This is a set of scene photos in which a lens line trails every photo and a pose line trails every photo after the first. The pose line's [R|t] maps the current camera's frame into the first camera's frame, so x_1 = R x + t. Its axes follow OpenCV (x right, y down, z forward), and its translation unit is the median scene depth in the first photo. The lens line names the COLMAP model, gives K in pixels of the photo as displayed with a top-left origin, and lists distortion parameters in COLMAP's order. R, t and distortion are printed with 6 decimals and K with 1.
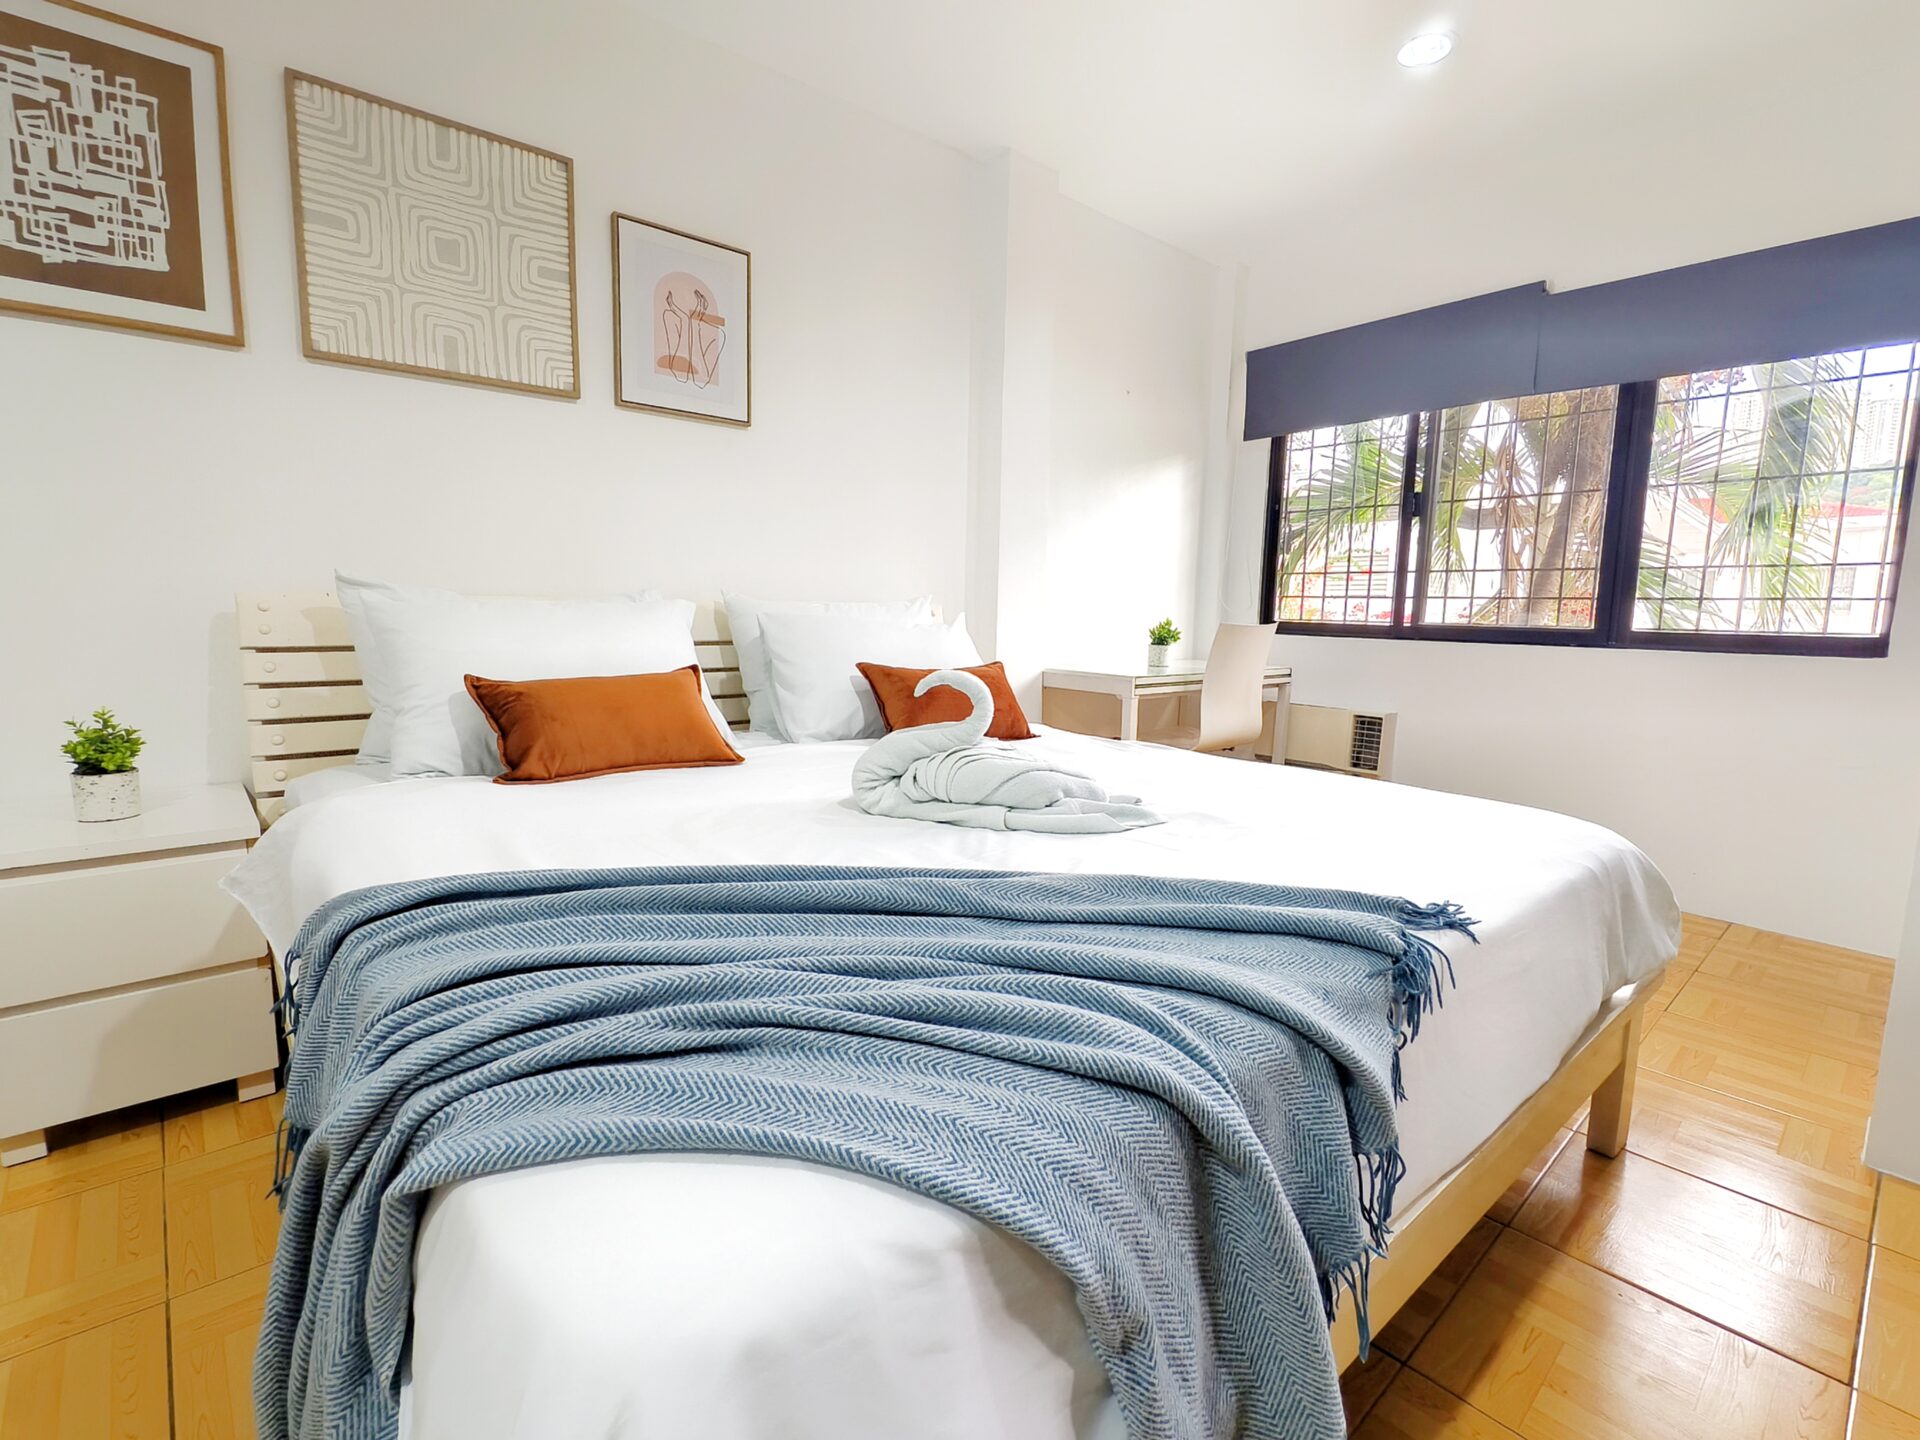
lens RADIAL K [[894.6, 0, 957.1], [0, 894.6, 714.6], [0, 0, 1]] dist [-0.000939, -0.000048]
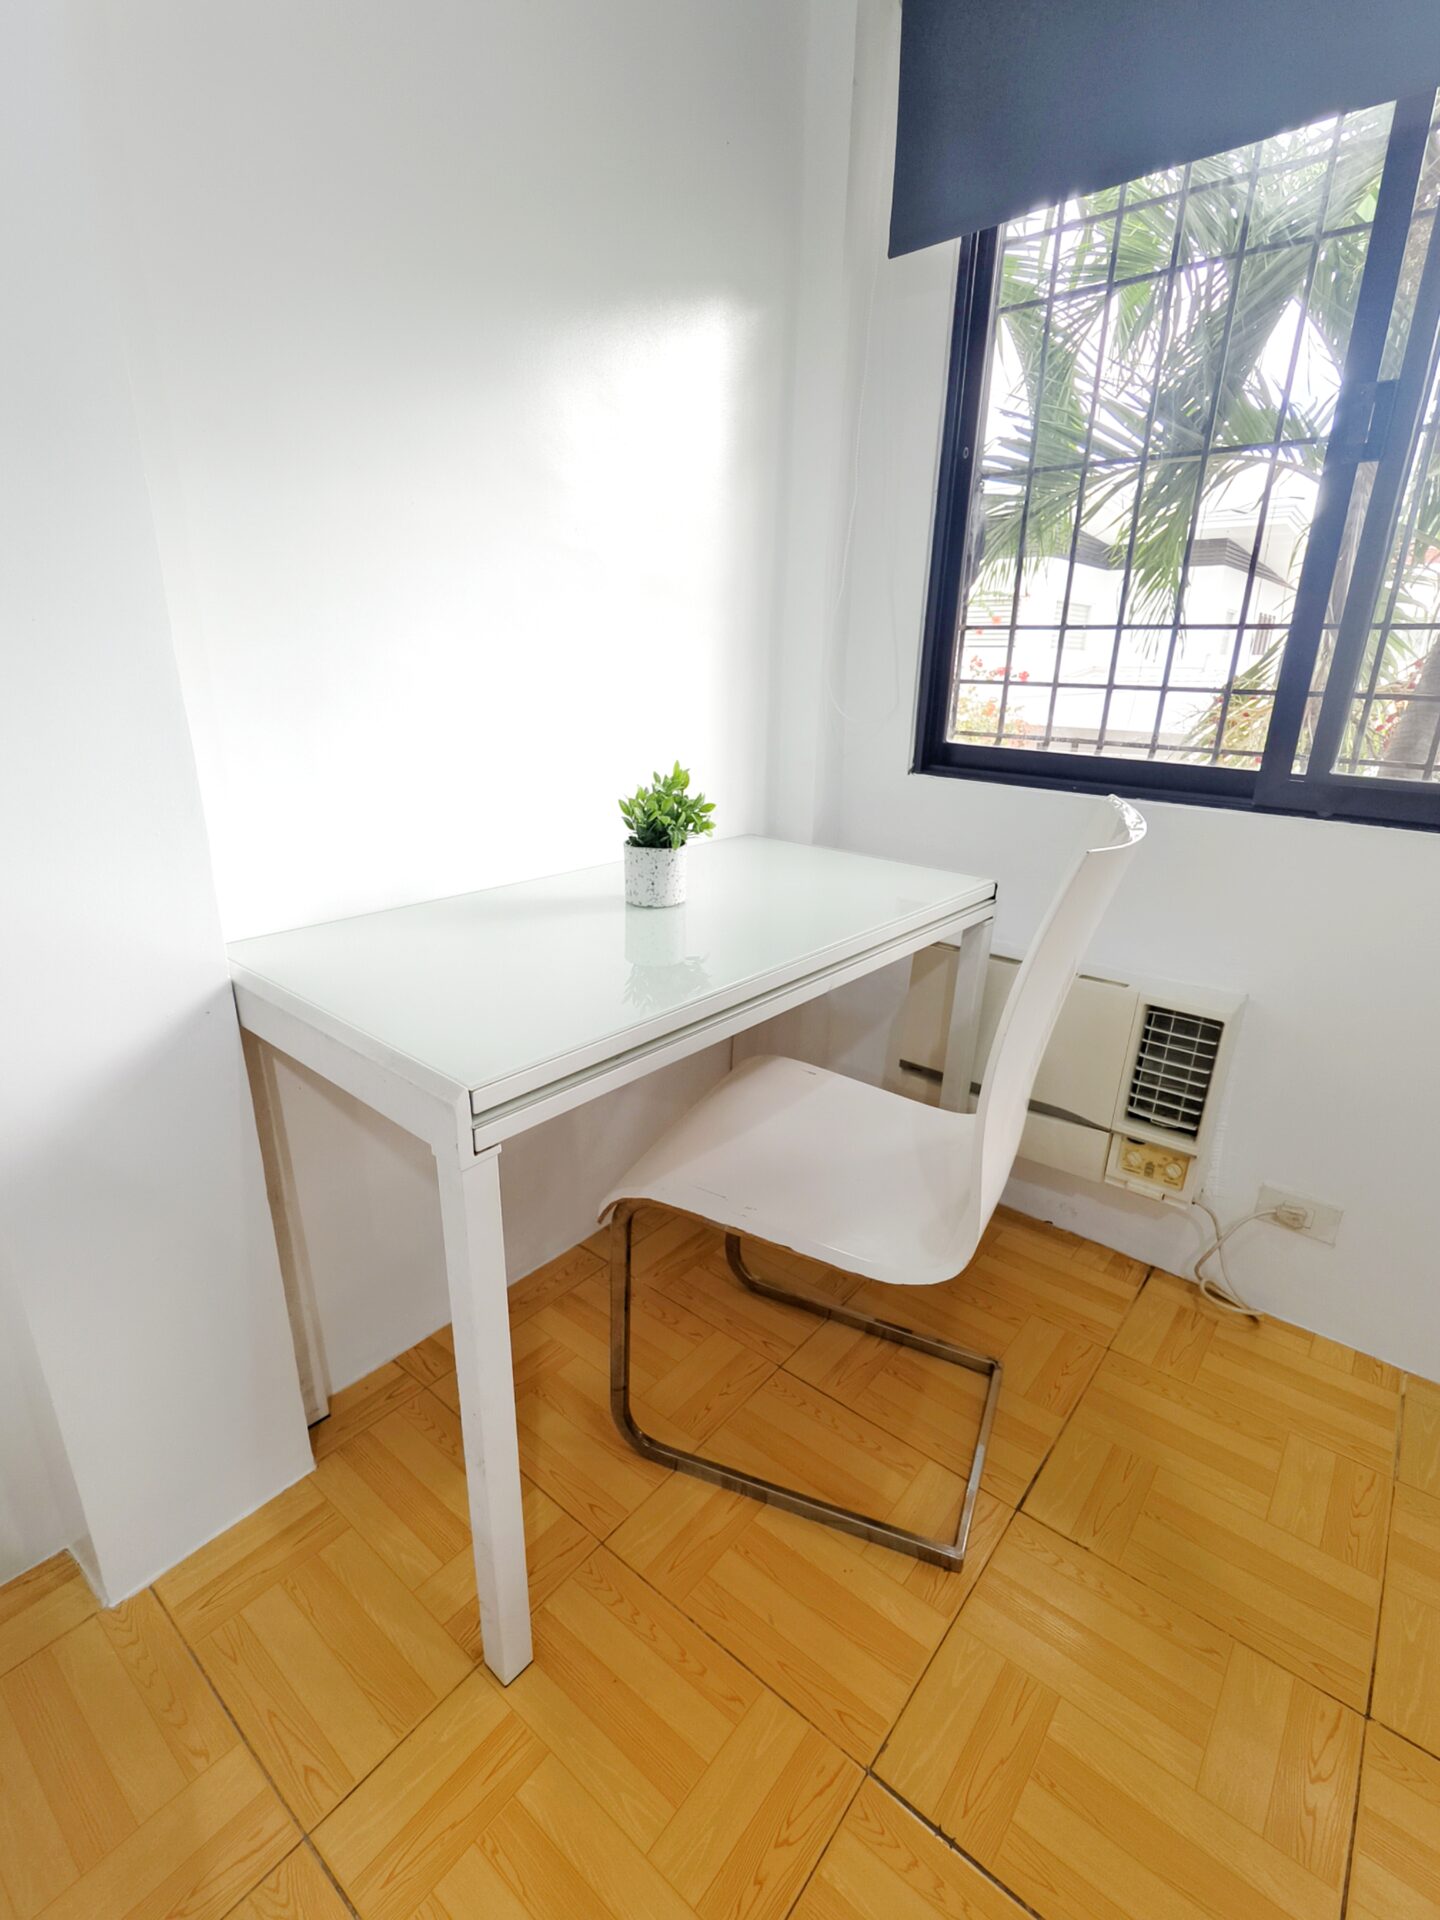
lens RADIAL K [[894.6, 0, 718.8], [0, 894.6, 968.6], [0, 0, 1]] dist [-0.000939, -0.000048]
pose [[0.985524, -0.052472, 0.161214, 0.191573], [0.017333, 0.977102, 0.212065, -0.103774], [-0.168650, -0.206200, 0.963866, 0.647408]]
